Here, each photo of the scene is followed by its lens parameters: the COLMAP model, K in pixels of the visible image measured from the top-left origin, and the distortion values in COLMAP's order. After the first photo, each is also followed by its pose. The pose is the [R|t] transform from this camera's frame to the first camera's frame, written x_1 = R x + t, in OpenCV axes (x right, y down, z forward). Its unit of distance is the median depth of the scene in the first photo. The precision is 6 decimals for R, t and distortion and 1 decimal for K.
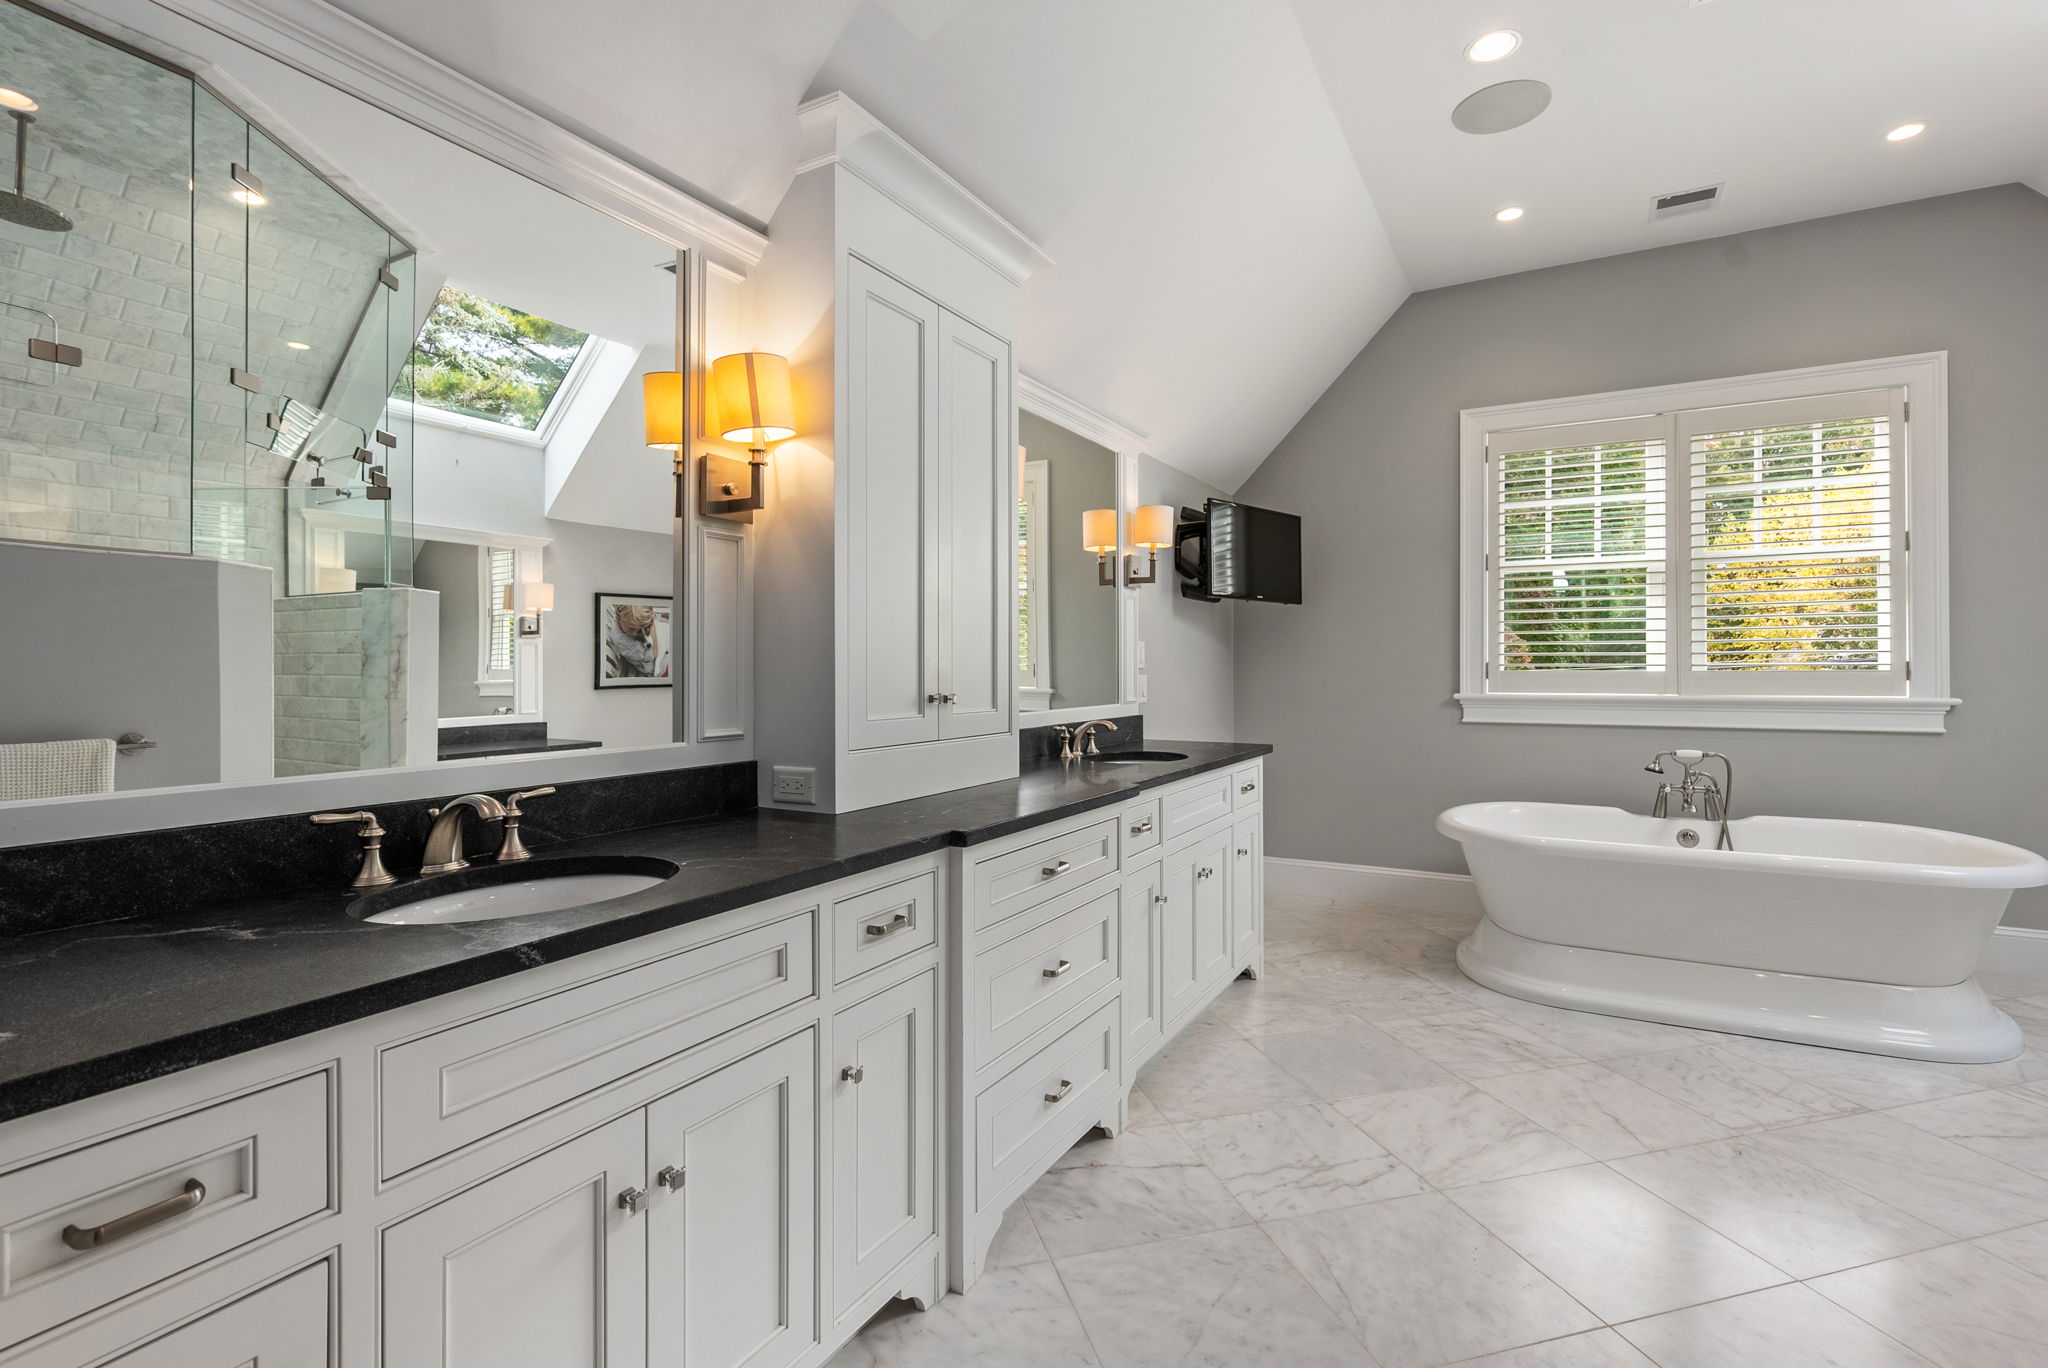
lens RADIAL K [[932.3, 0, 1025.2], [0, 932.3, 672.0], [0, 0, 1]] dist [-0.004492, 0.000397]
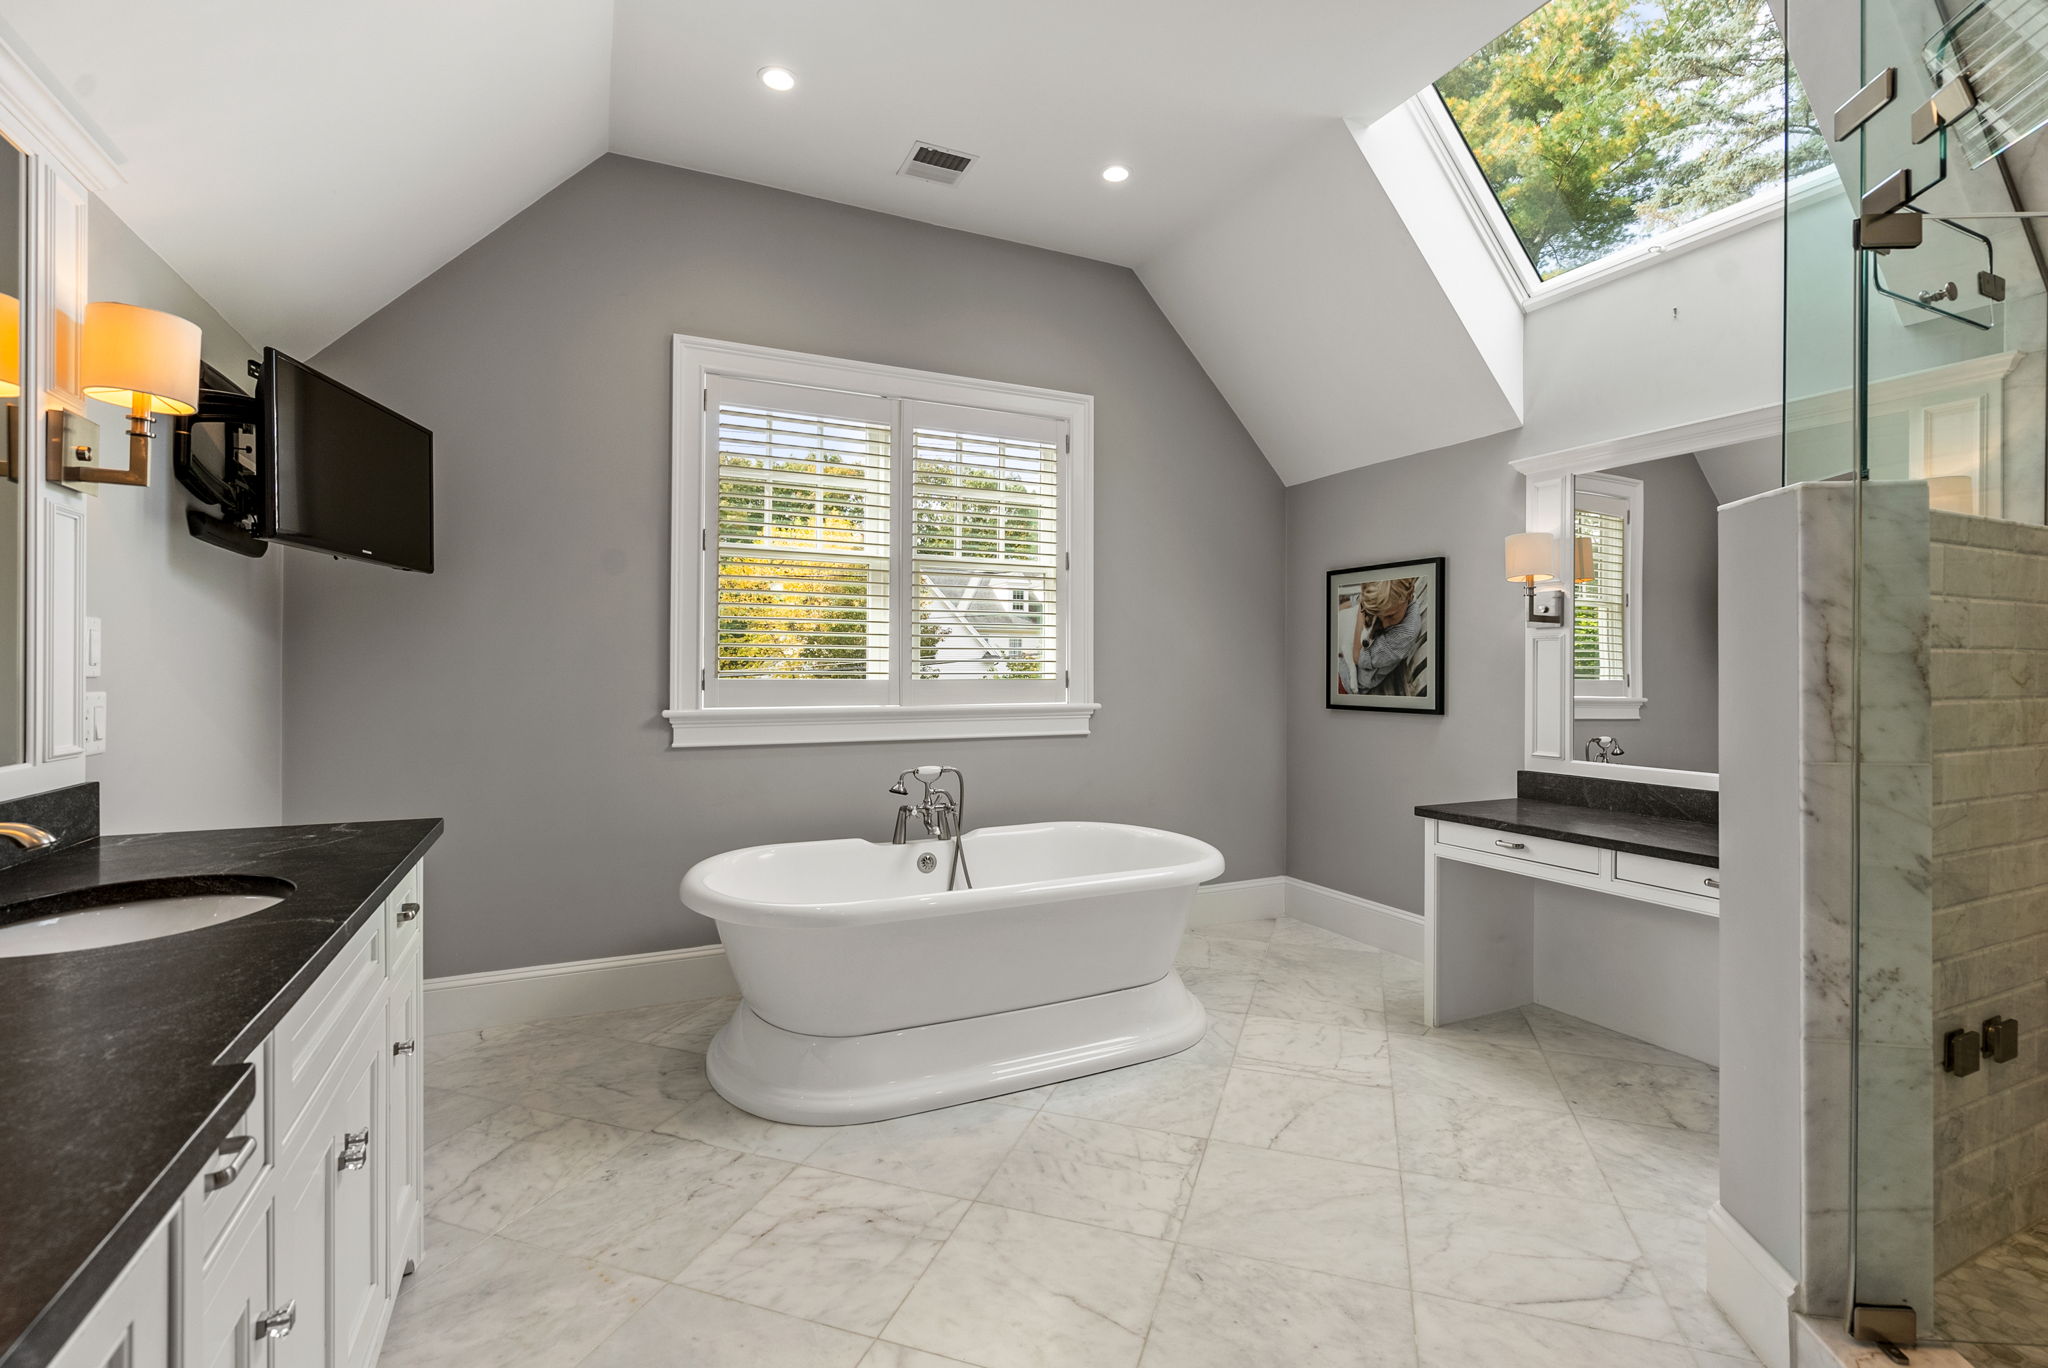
lens RADIAL K [[932.3, 0, 1030.8], [0, 932.3, 673.4], [0, 0, 1]] dist [-0.004492, 0.000397]
pose [[0.560366, 0.002708, 0.828241, 0.008440], [0.001224, 0.999991, -0.004097, -0.003544], [-0.828244, 0.003310, 0.560358, 0.401343]]
